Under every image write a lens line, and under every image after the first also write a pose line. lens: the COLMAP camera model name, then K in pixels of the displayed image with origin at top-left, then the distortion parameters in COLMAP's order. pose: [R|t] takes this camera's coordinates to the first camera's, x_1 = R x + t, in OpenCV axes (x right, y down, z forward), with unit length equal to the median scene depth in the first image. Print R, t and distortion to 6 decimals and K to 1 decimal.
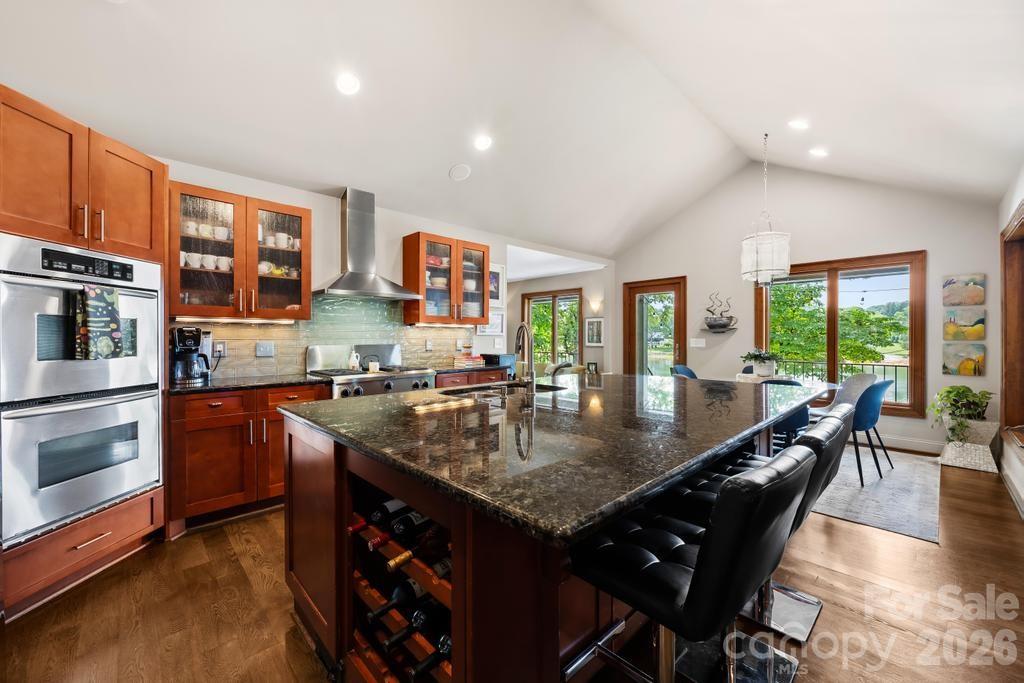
lens RADIAL K [[399.0, 0, 508.8], [0, 399.0, 337.1], [0, 0, 1]] dist [-0.001705, -0.000619]
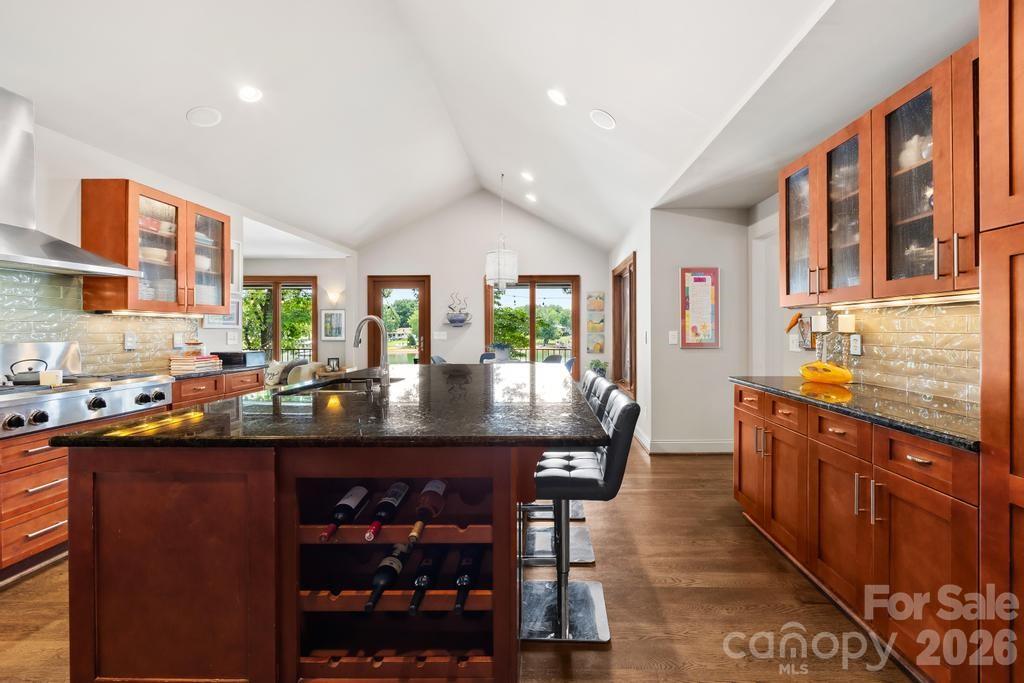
lens RADIAL K [[399.0, 0, 544.5], [0, 399.0, 335.6], [0, 0, 1]] dist [-0.001705, -0.000619]
pose [[0.693413, -0.010260, 0.720467, -0.192066], [0.000884, 0.999910, 0.013389, -0.000189], [-0.720540, -0.008647, 0.693359, -0.004900]]
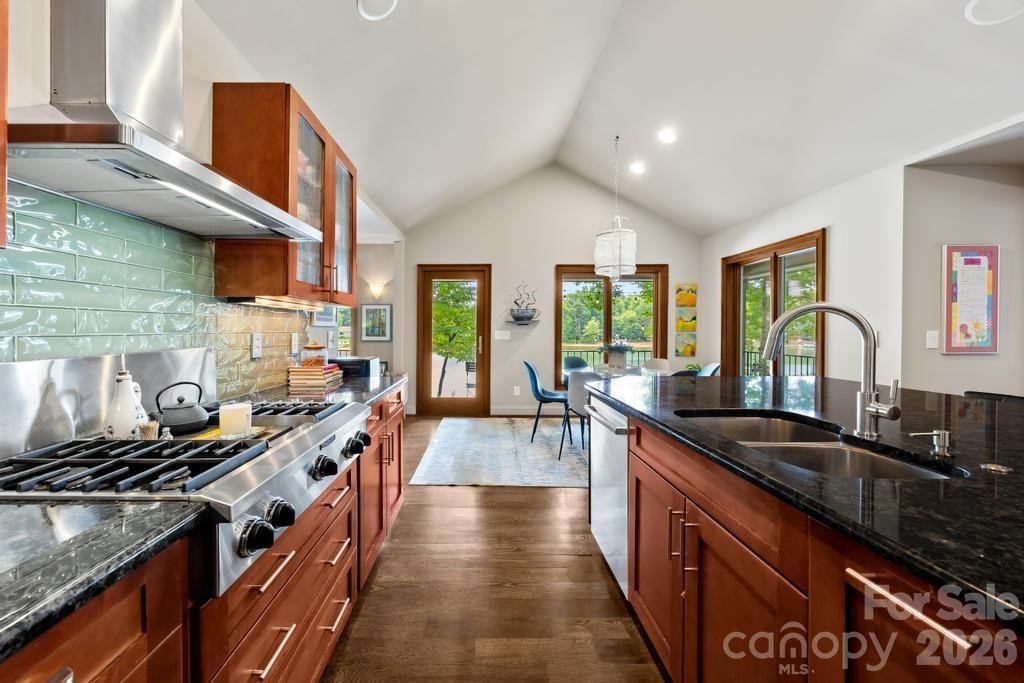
lens RADIAL K [[399.0, 0, 491.0], [0, 399.0, 335.2], [0, 0, 1]] dist [-0.001705, -0.000619]
pose [[0.692727, -0.011340, 0.721110, -0.333085], [-0.000688, 0.999866, 0.016385, -0.001177], [-0.721199, -0.011846, 0.692627, 0.474379]]
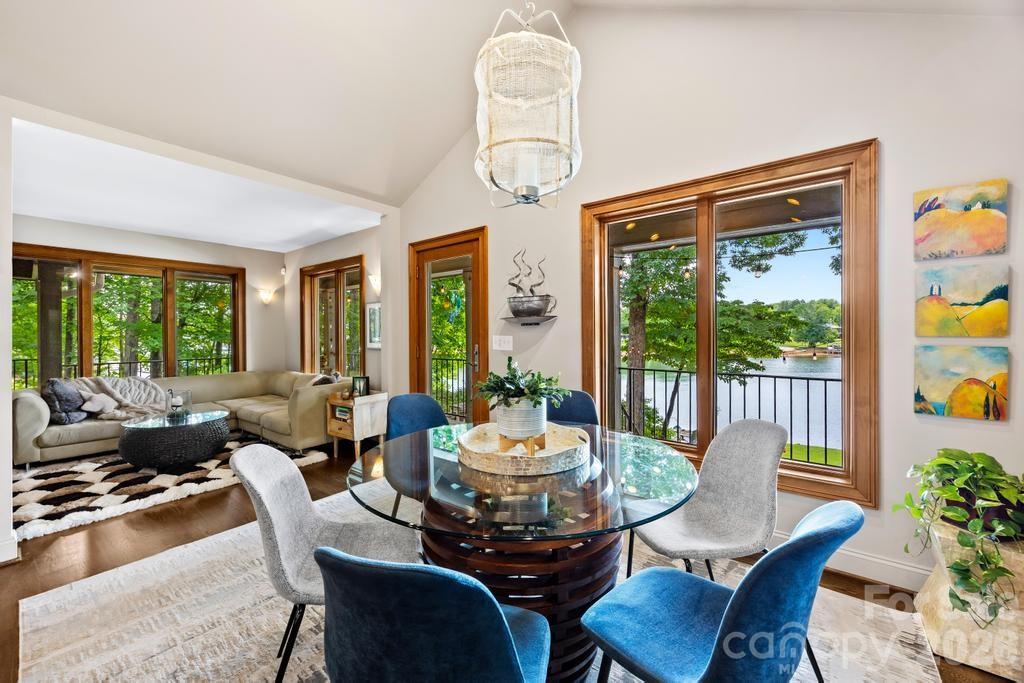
lens RADIAL K [[399.0, 0, 510.9], [0, 399.0, 335.3], [0, 0, 1]] dist [-0.001705, -0.000619]
pose [[0.986917, -0.006890, 0.161082, 0.537575], [0.006035, 0.999965, 0.005801, 0.000332], [-0.161116, -0.004753, 0.986924, 0.594922]]
